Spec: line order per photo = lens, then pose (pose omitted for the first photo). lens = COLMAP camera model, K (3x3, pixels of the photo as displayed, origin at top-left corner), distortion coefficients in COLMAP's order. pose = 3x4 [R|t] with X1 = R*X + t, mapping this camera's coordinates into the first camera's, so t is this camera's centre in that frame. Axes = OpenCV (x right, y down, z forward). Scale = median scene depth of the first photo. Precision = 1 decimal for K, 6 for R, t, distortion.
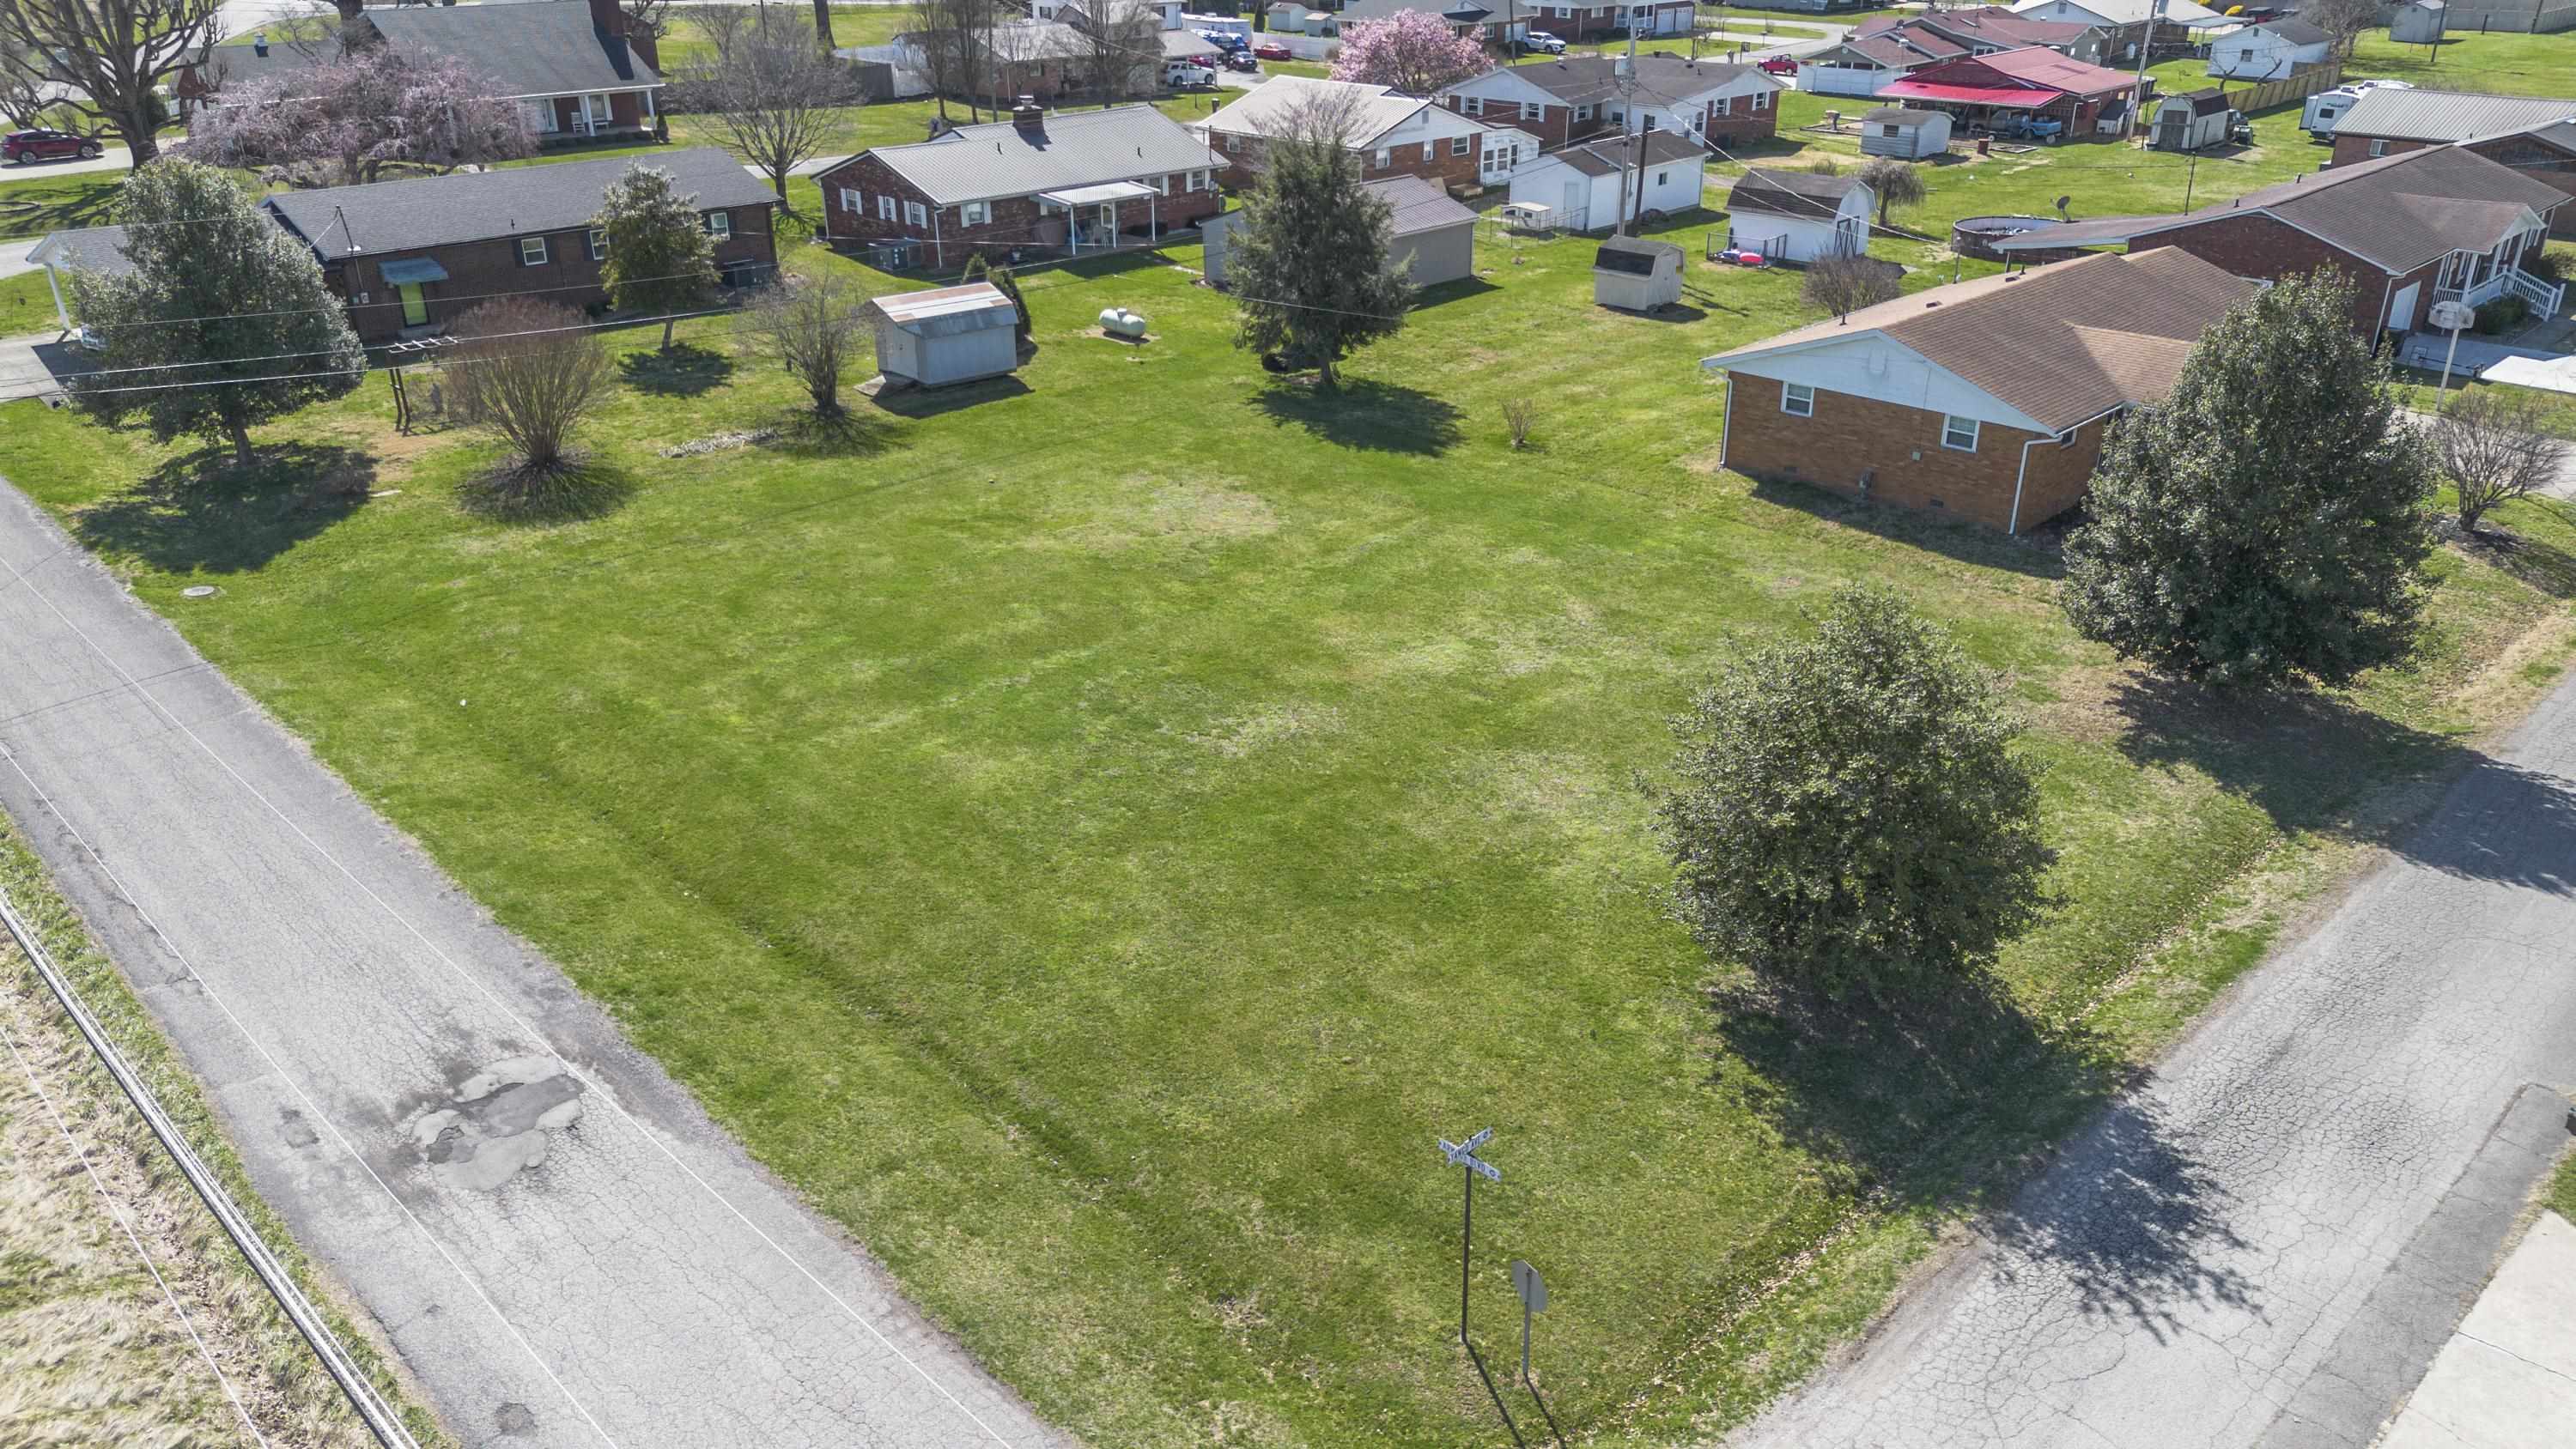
lens RADIAL K [[1815.0, 0, 1294.1], [0, 1815.0, 734.4], [0, 0, 1]] dist [0.059350, -0.060872]
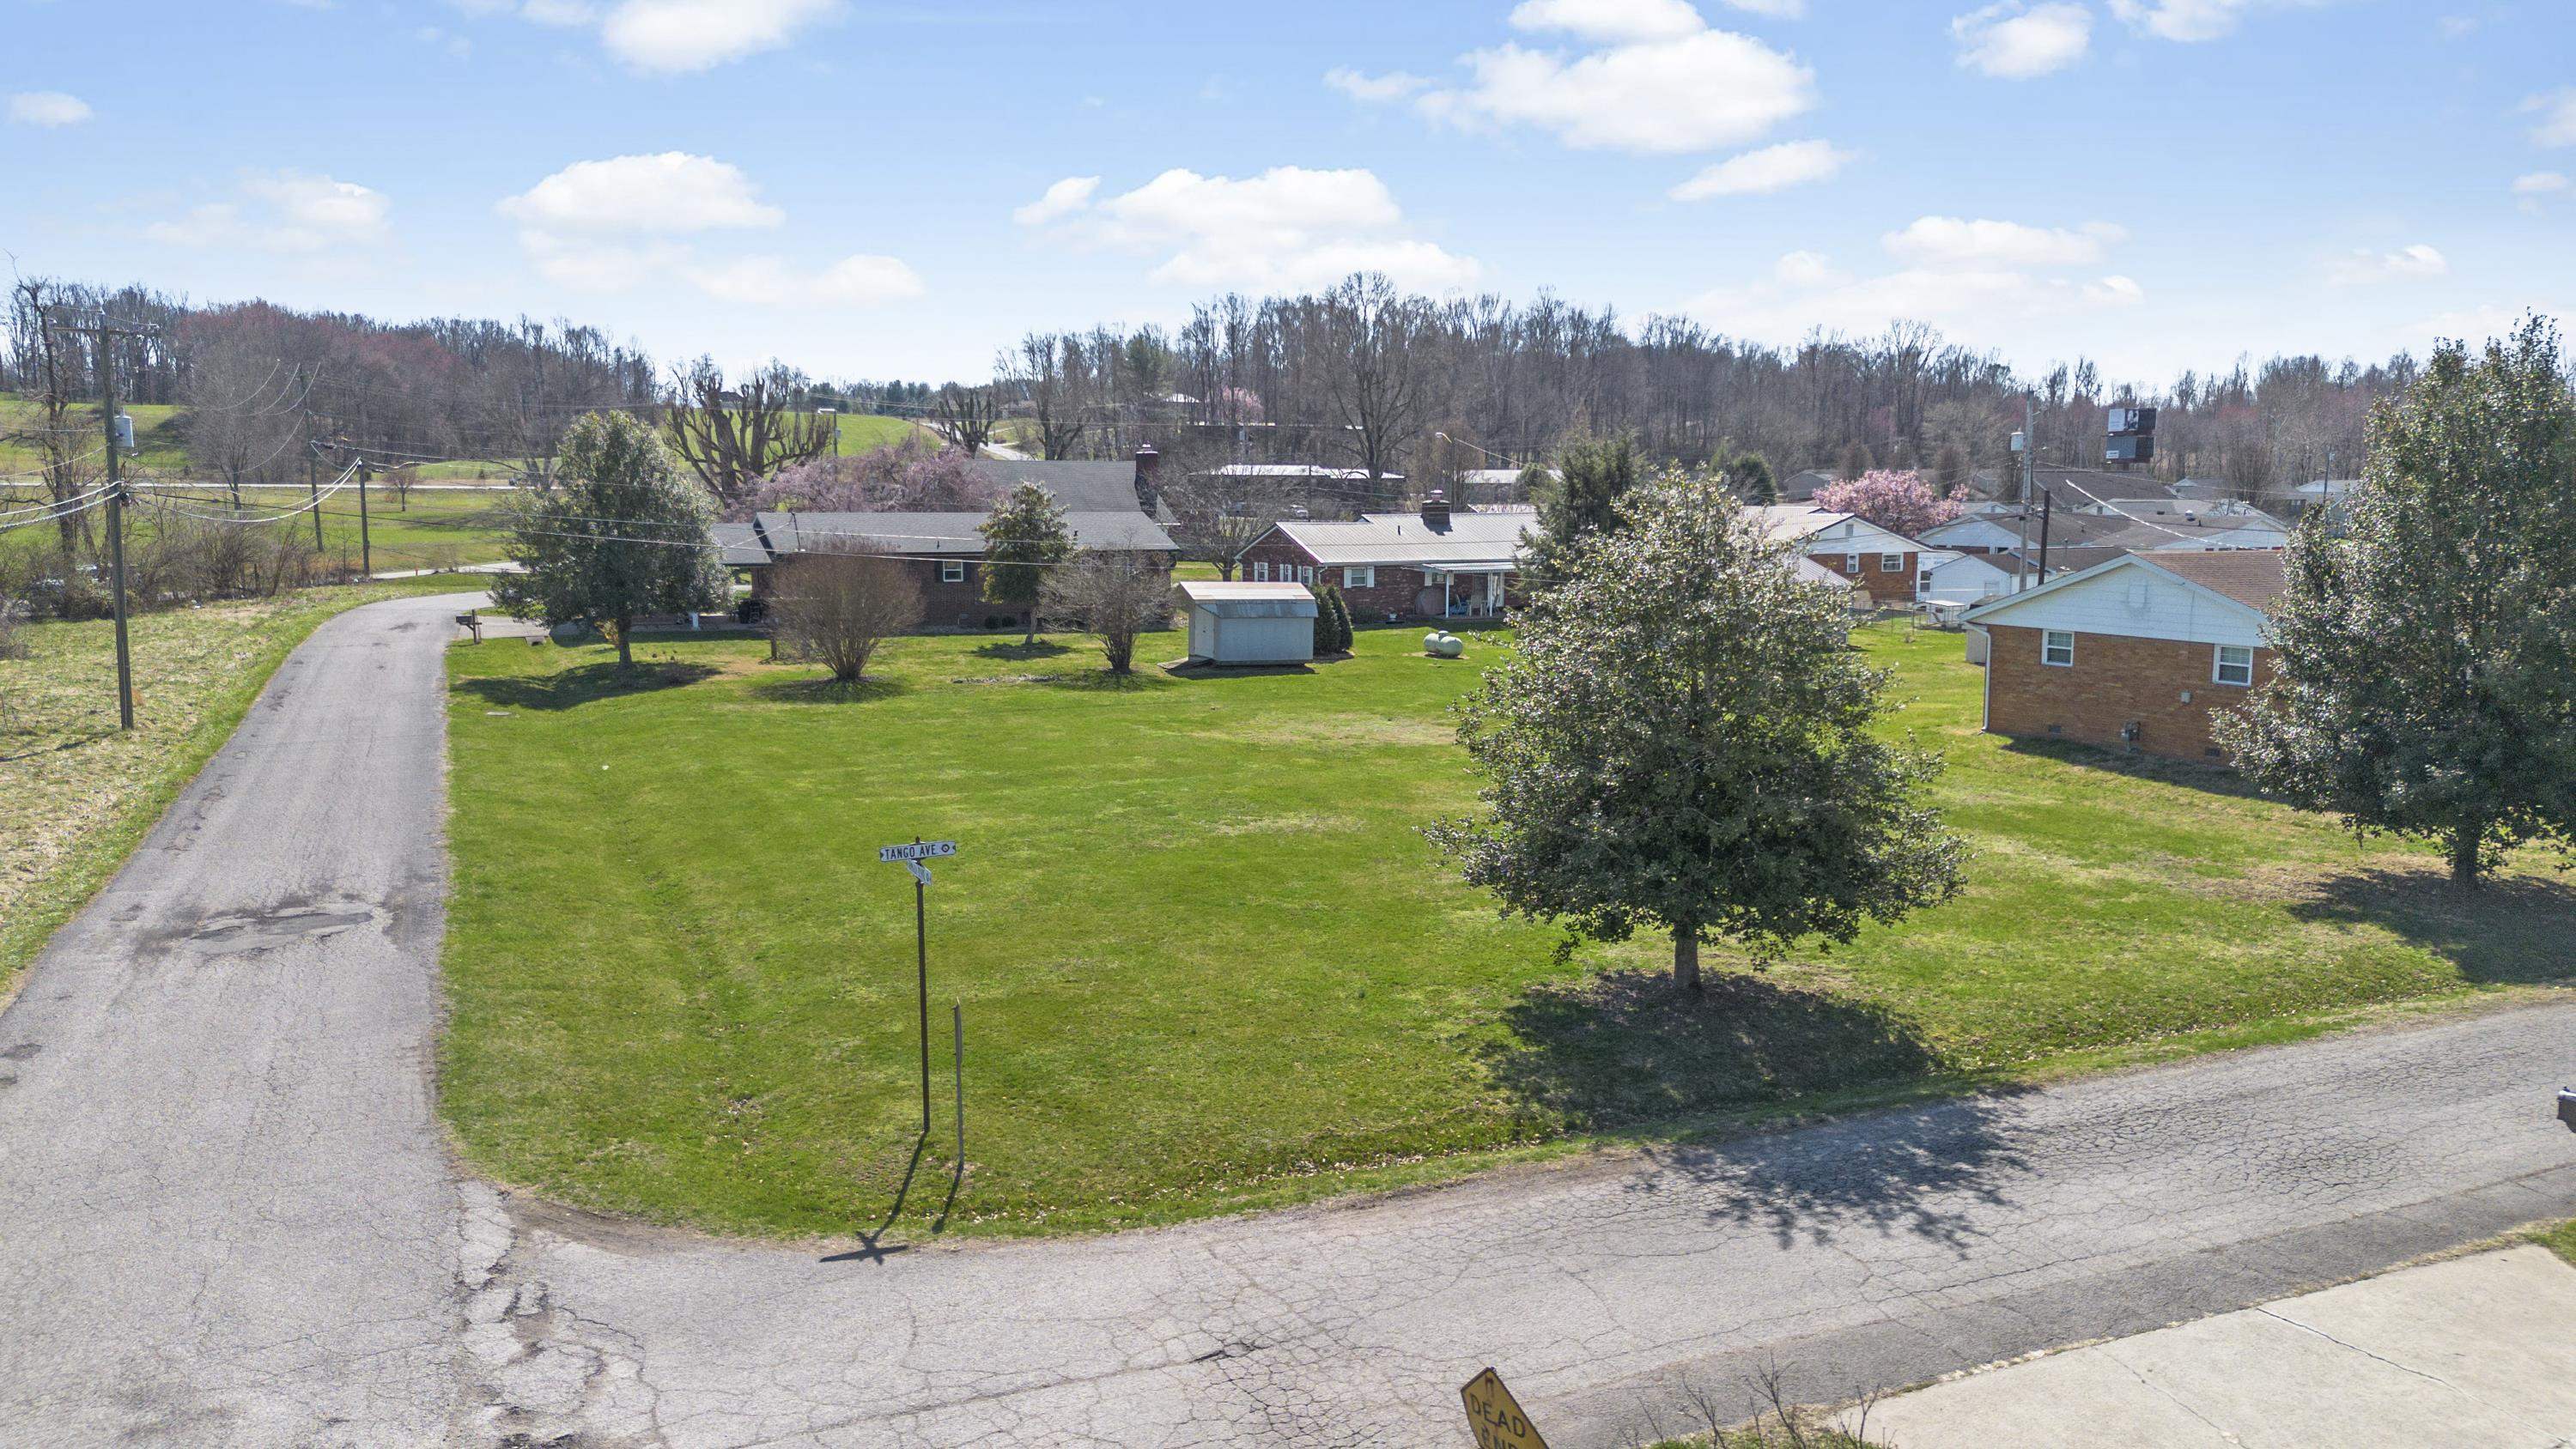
lens RADIAL K [[1815.0, 0, 1292.1], [0, 1815.0, 730.2], [0, 0, 1]] dist [0.059350, -0.060872]
pose [[0.941686, 0.049176, -0.332880, 0.270653], [-0.149115, 0.947811, -0.281813, 0.191836], [0.301649, 0.315017, 0.899873, 0.127579]]
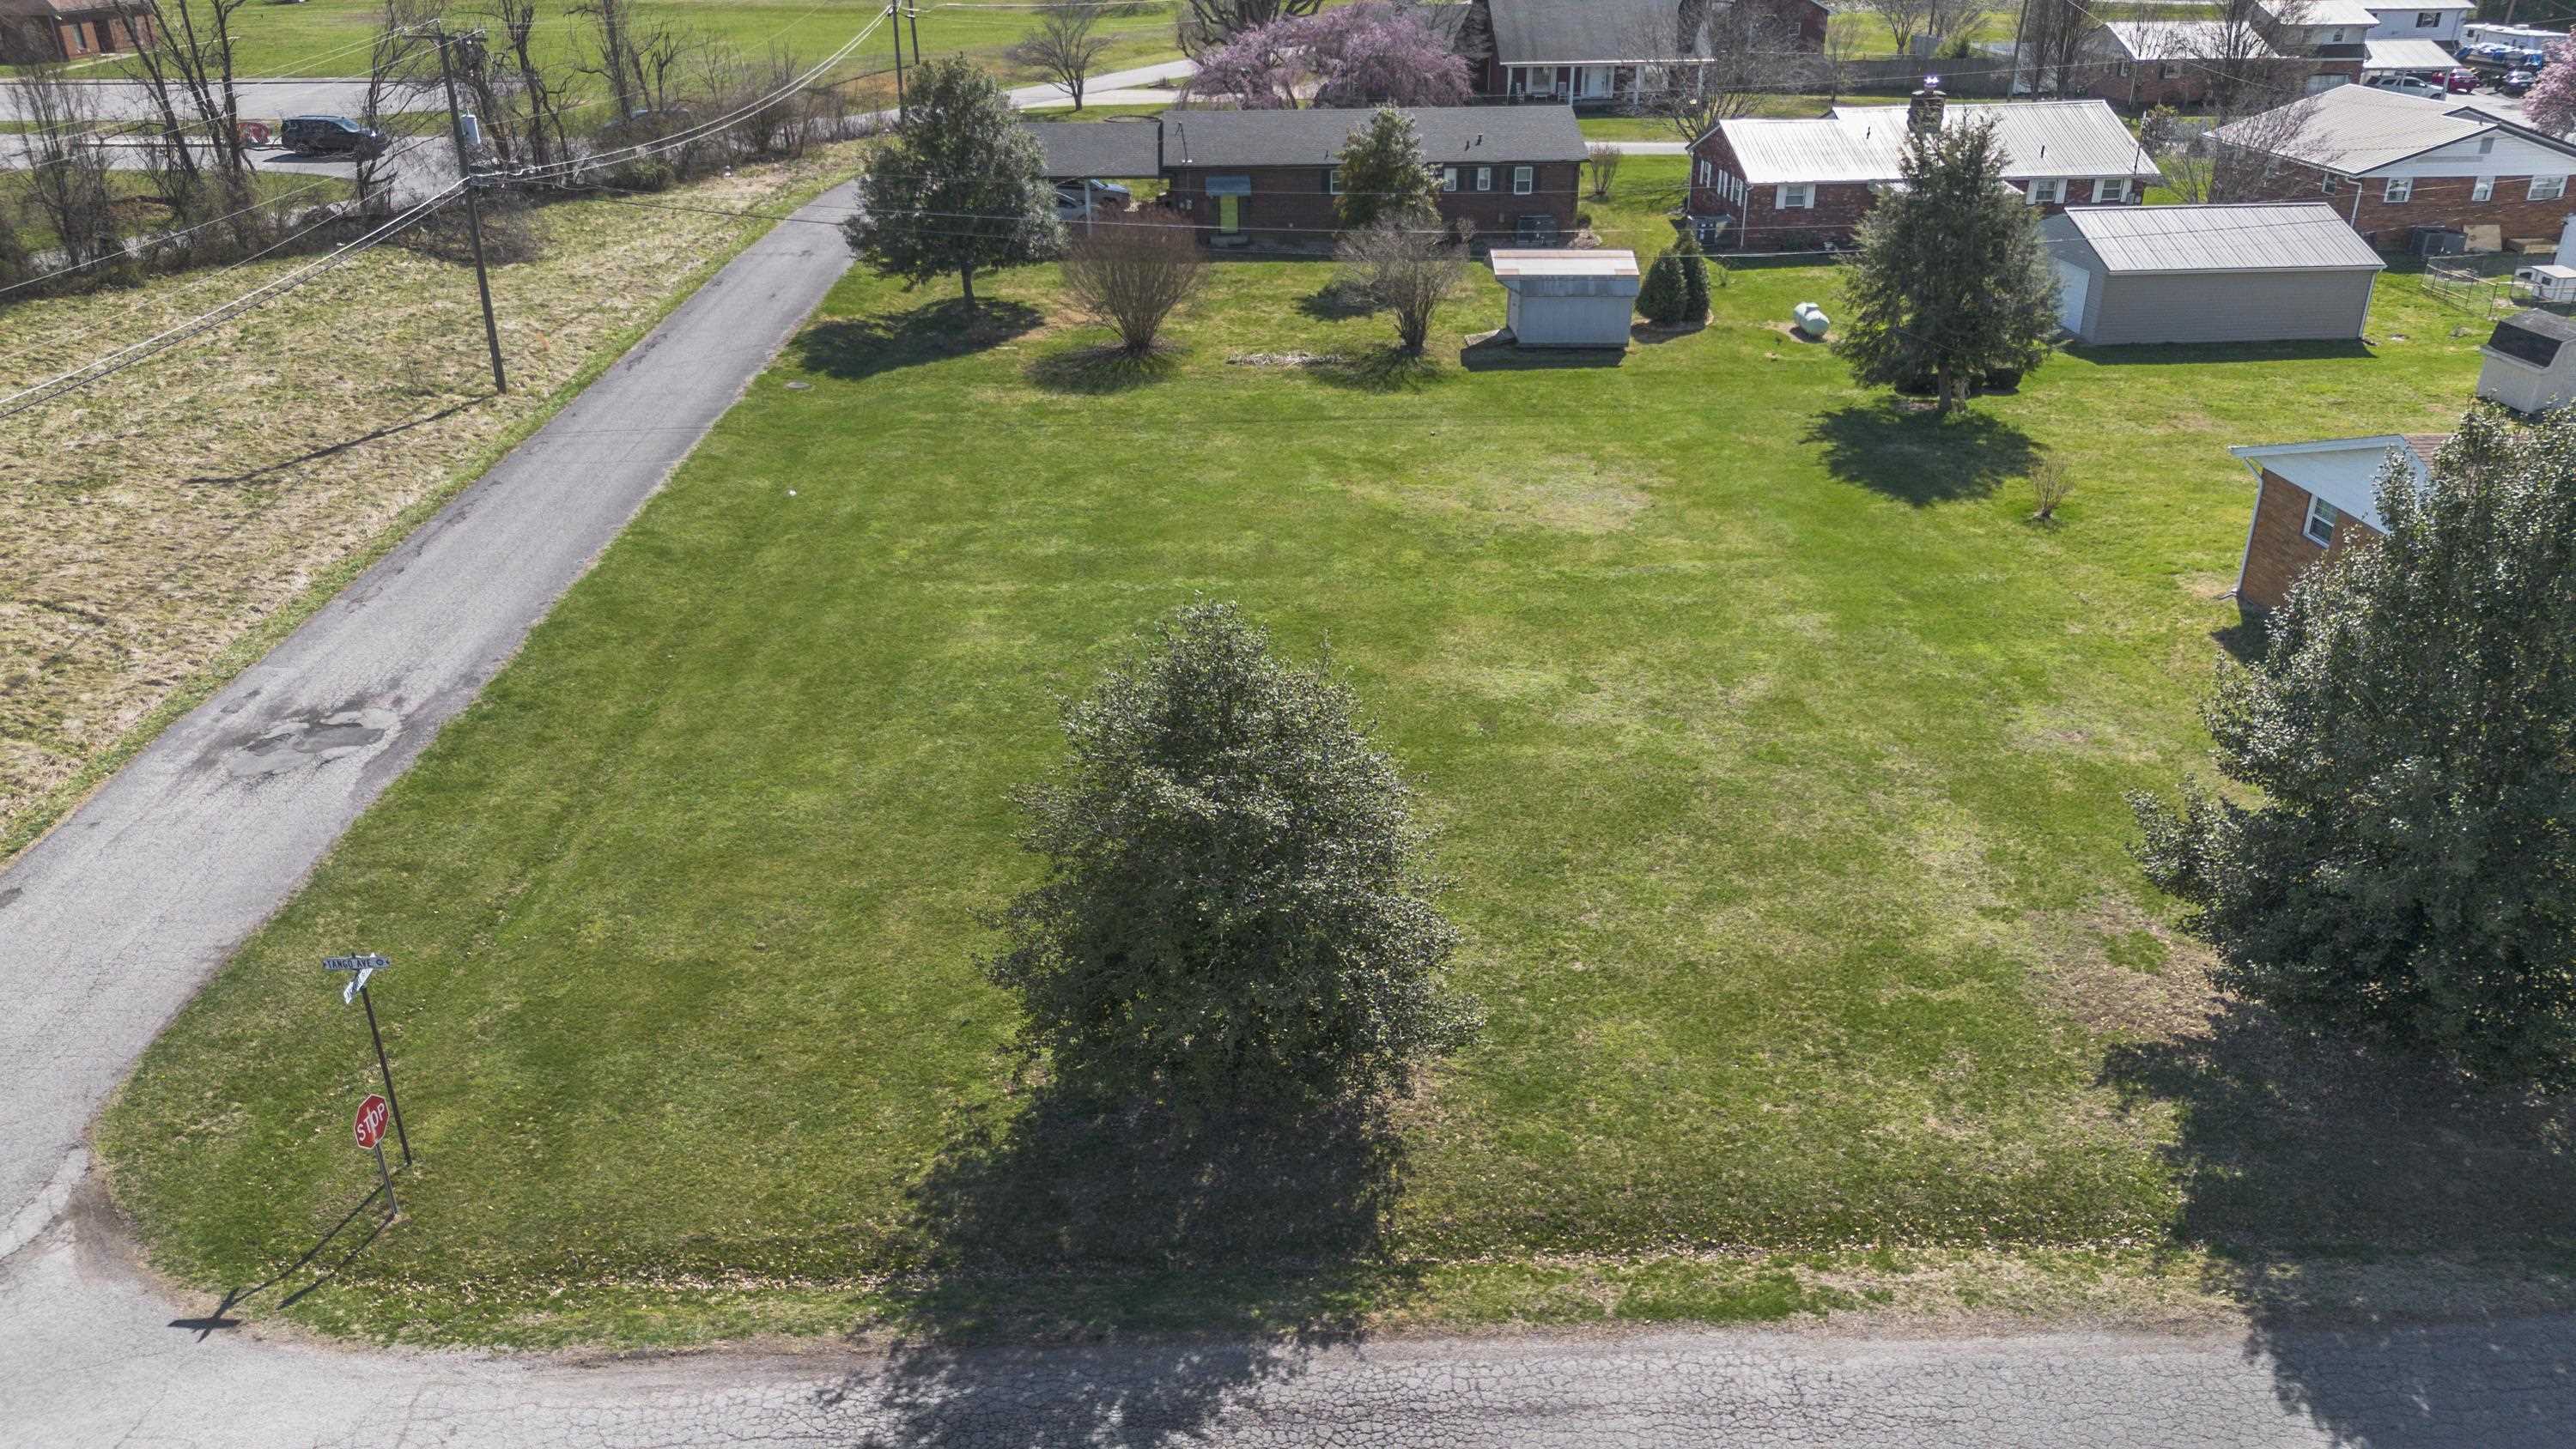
lens RADIAL K [[1815.0, 0, 1289.3], [0, 1815.0, 730.3], [0, 0, 1]] dist [0.059350, -0.060872]
pose [[0.743168, 0.283464, -0.606093, 0.525352], [-0.287019, 0.953309, 0.093922, -0.070174], [0.604418, 0.104161, 0.789829, 0.242615]]
